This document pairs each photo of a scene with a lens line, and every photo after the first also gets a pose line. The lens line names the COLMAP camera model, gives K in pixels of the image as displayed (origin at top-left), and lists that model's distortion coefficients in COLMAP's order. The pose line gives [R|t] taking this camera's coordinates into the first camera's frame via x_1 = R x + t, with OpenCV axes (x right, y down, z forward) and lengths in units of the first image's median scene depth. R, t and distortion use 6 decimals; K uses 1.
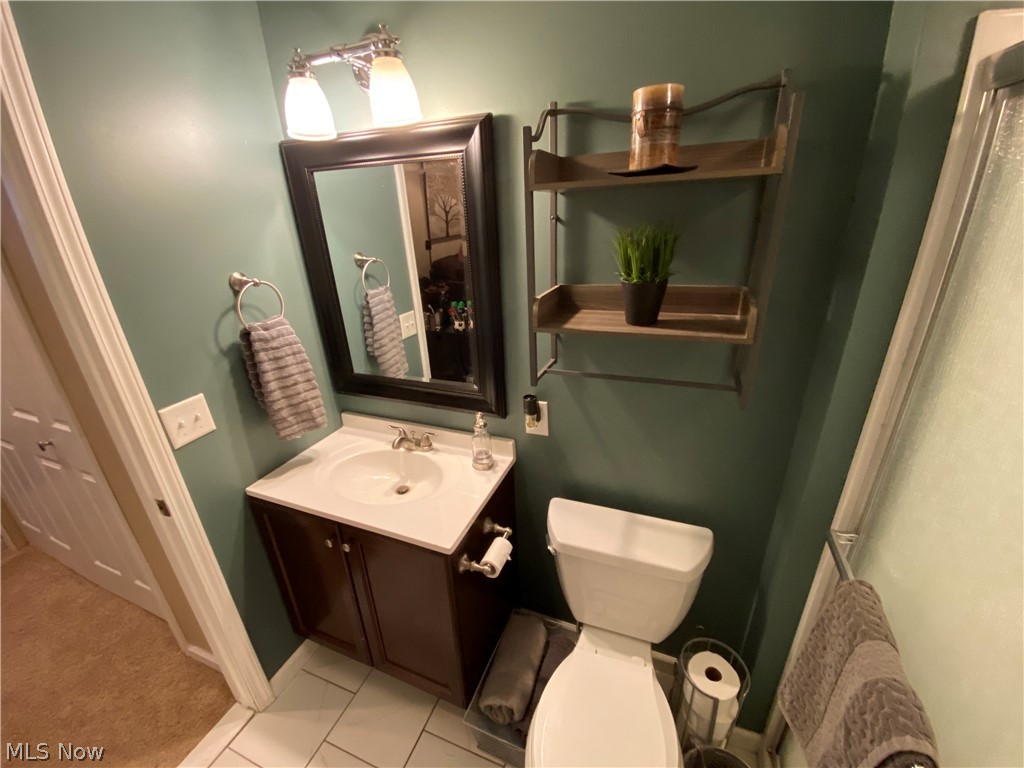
lens RADIAL K [[422.2, 0, 512.0], [0, 422.2, 384.0], [0, 0, 1]] dist [0.010119, -0.017981]
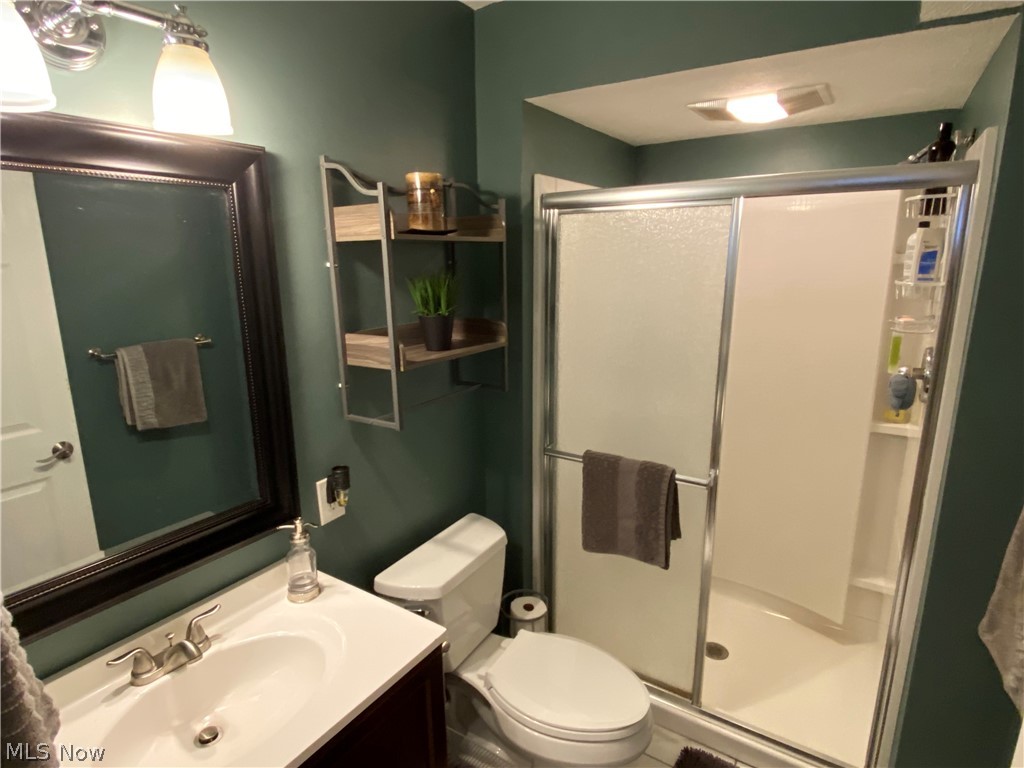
lens RADIAL K [[550.9, 0, 512.0], [0, 550.9, 384.0], [0, 0, 1]] dist [0.000065, -0.000254]
pose [[0.180087, -0.173299, 0.968265, -0.974652], [0.385797, 0.917931, 0.092536, -0.097870], [-0.904837, 0.356889, 0.232165, 0.397962]]
